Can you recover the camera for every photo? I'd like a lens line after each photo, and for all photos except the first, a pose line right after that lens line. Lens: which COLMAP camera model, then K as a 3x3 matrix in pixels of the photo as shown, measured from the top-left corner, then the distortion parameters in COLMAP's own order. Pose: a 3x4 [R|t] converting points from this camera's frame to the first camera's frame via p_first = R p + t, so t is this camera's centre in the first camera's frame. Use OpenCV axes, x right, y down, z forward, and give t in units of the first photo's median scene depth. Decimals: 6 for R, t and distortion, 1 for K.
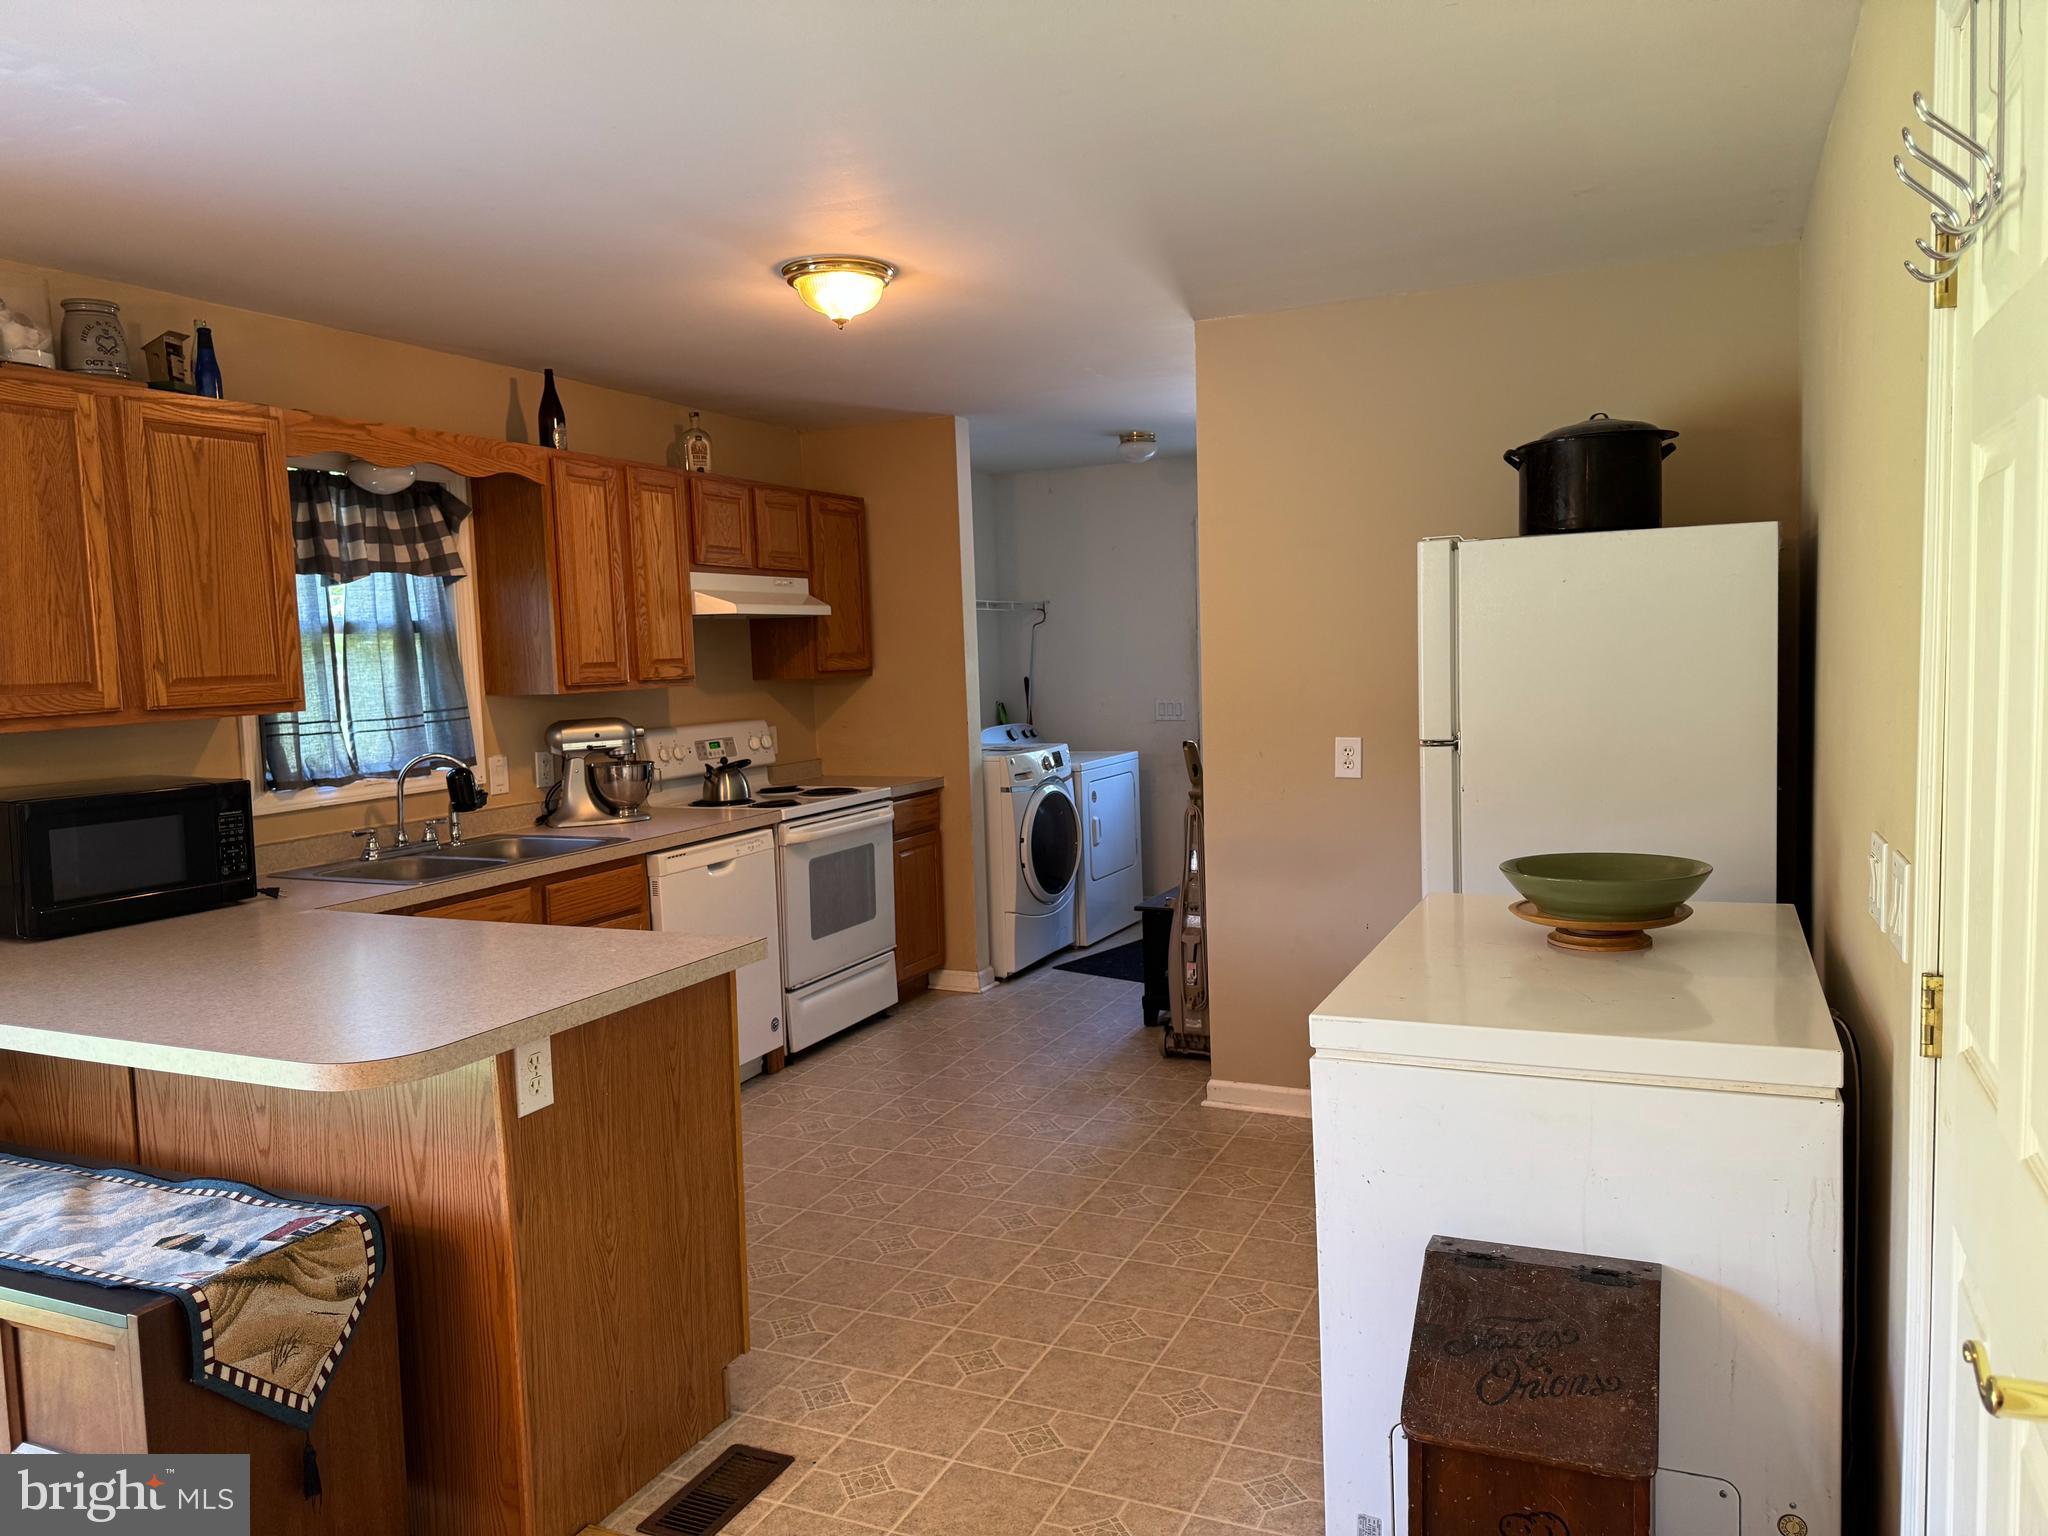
lens RADIAL K [[1417.4, 0, 1024.0], [0, 1417.4, 768.0], [0, 0, 1]] dist [0.007035, -0.004751]
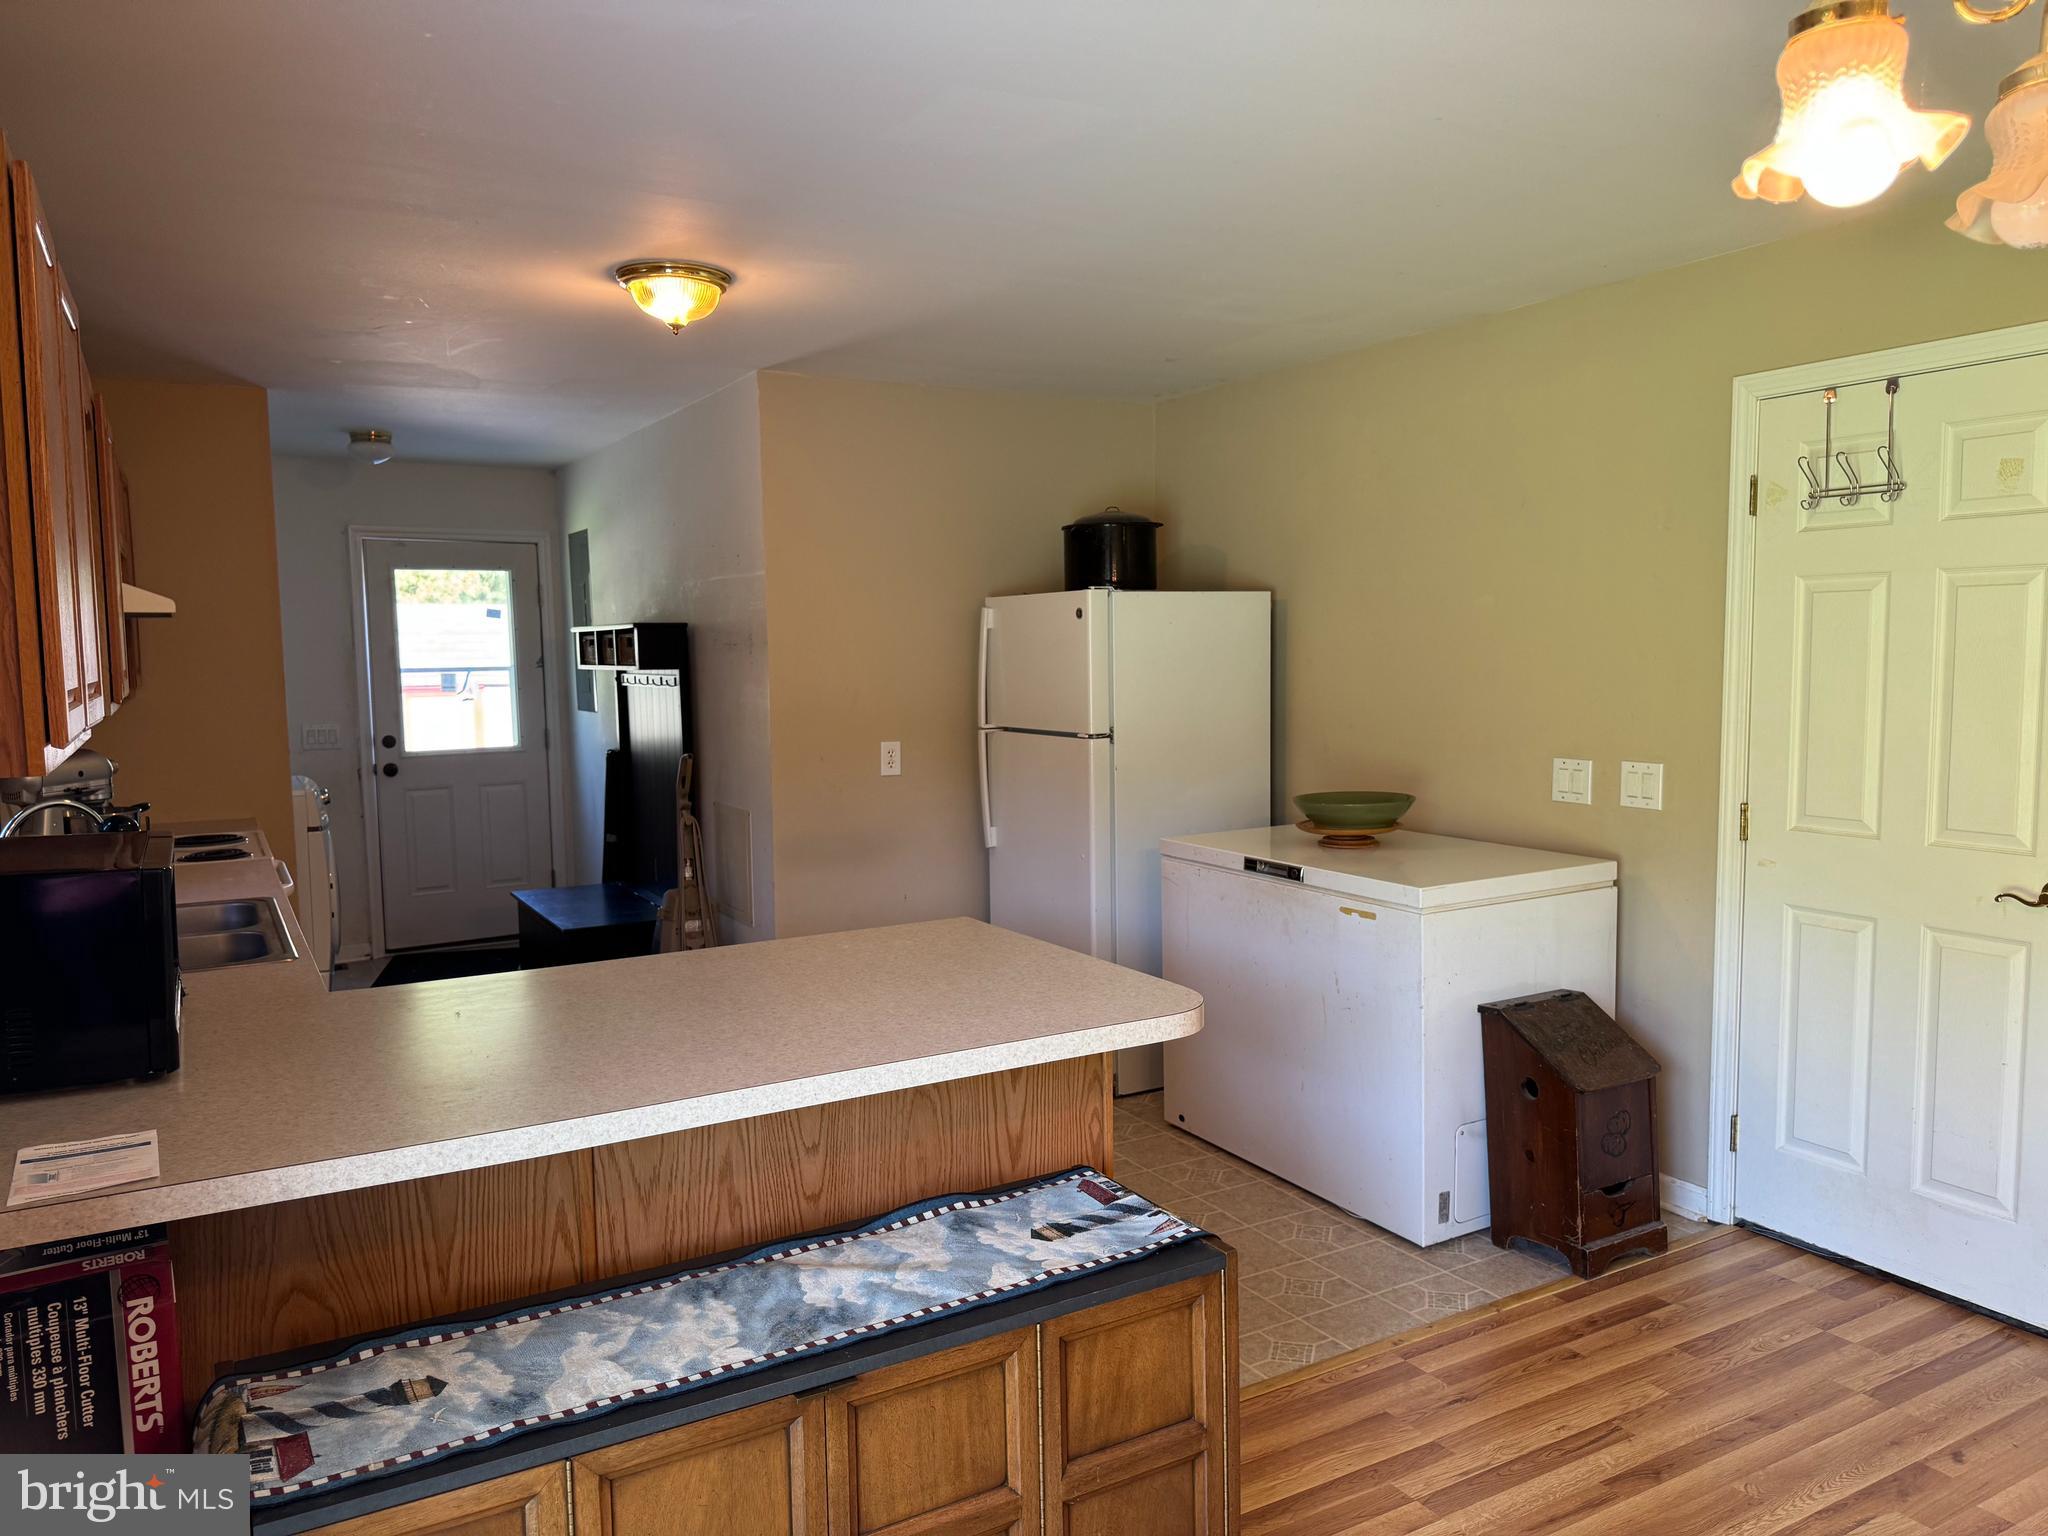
lens RADIAL K [[1417.4, 0, 1024.0], [0, 1417.4, 768.0], [0, 0, 1]] dist [0.007035, -0.004751]
pose [[0.574886, -0.037788, 0.817360, -0.880181], [0.059383, 0.998226, 0.004383, 0.002737], [-0.816076, 0.046017, 0.576110, 0.270615]]
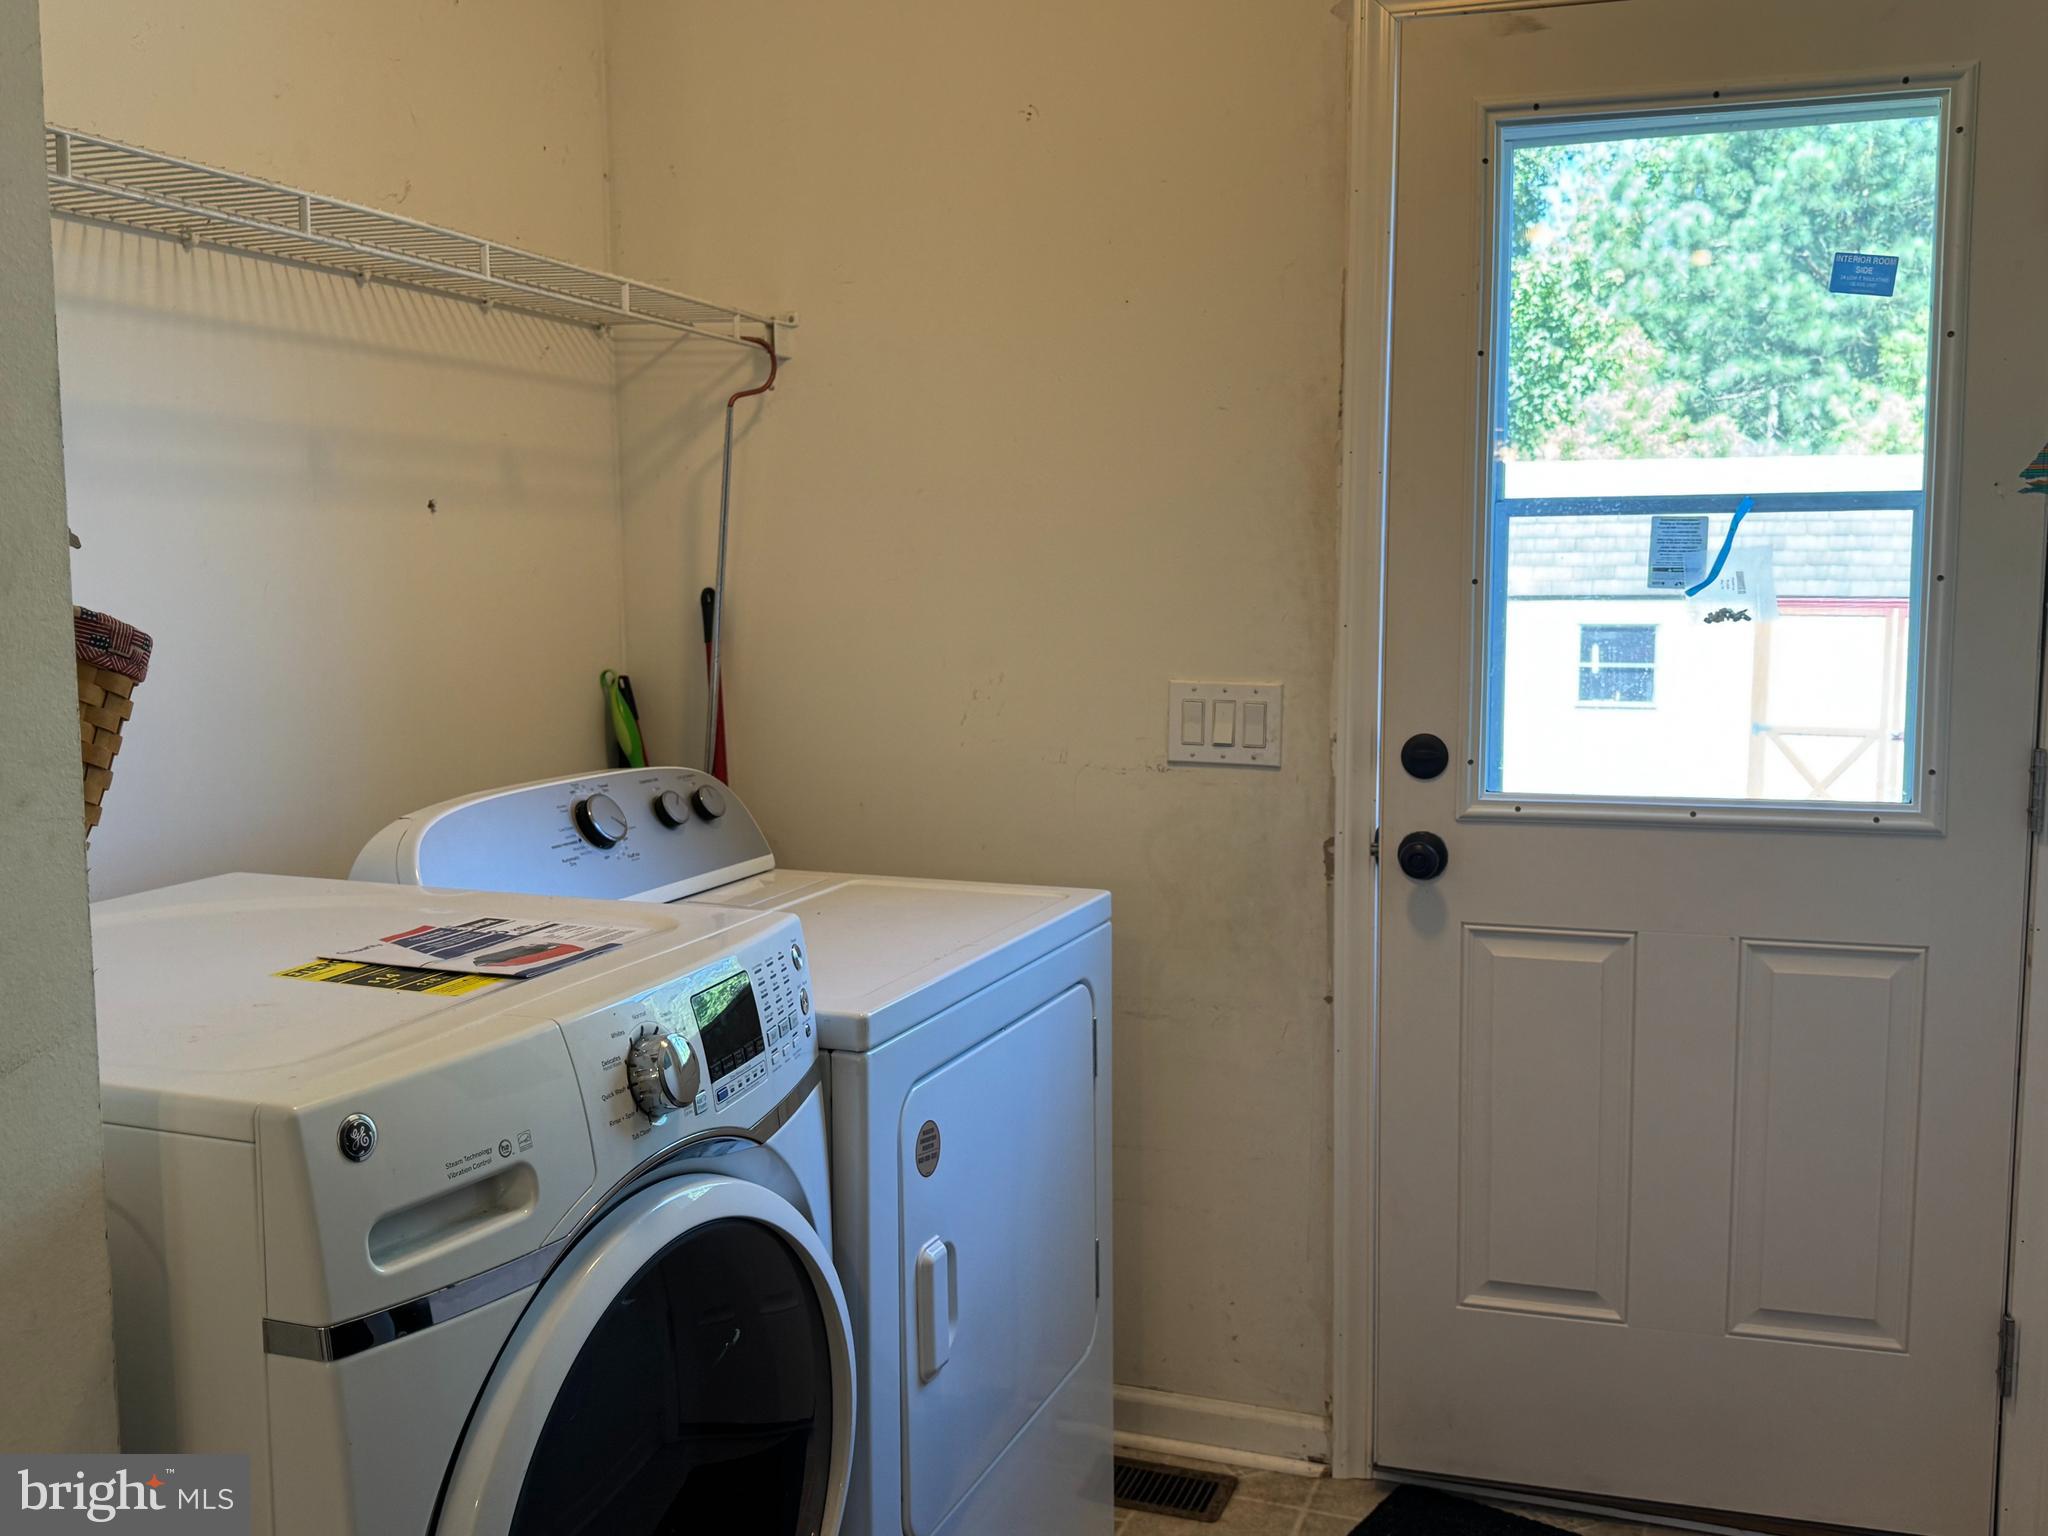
lens RADIAL K [[1869.8, 0, 1024.0], [0, 1869.8, 768.0], [0, 0, 1]] dist [-0.008123, -0.007878]
pose [[0.995976, 0.021557, 0.086991, 0.079977], [-0.023356, 0.999533, 0.019709, -0.090622], [-0.086526, -0.021662, 0.996014, 1.507954]]
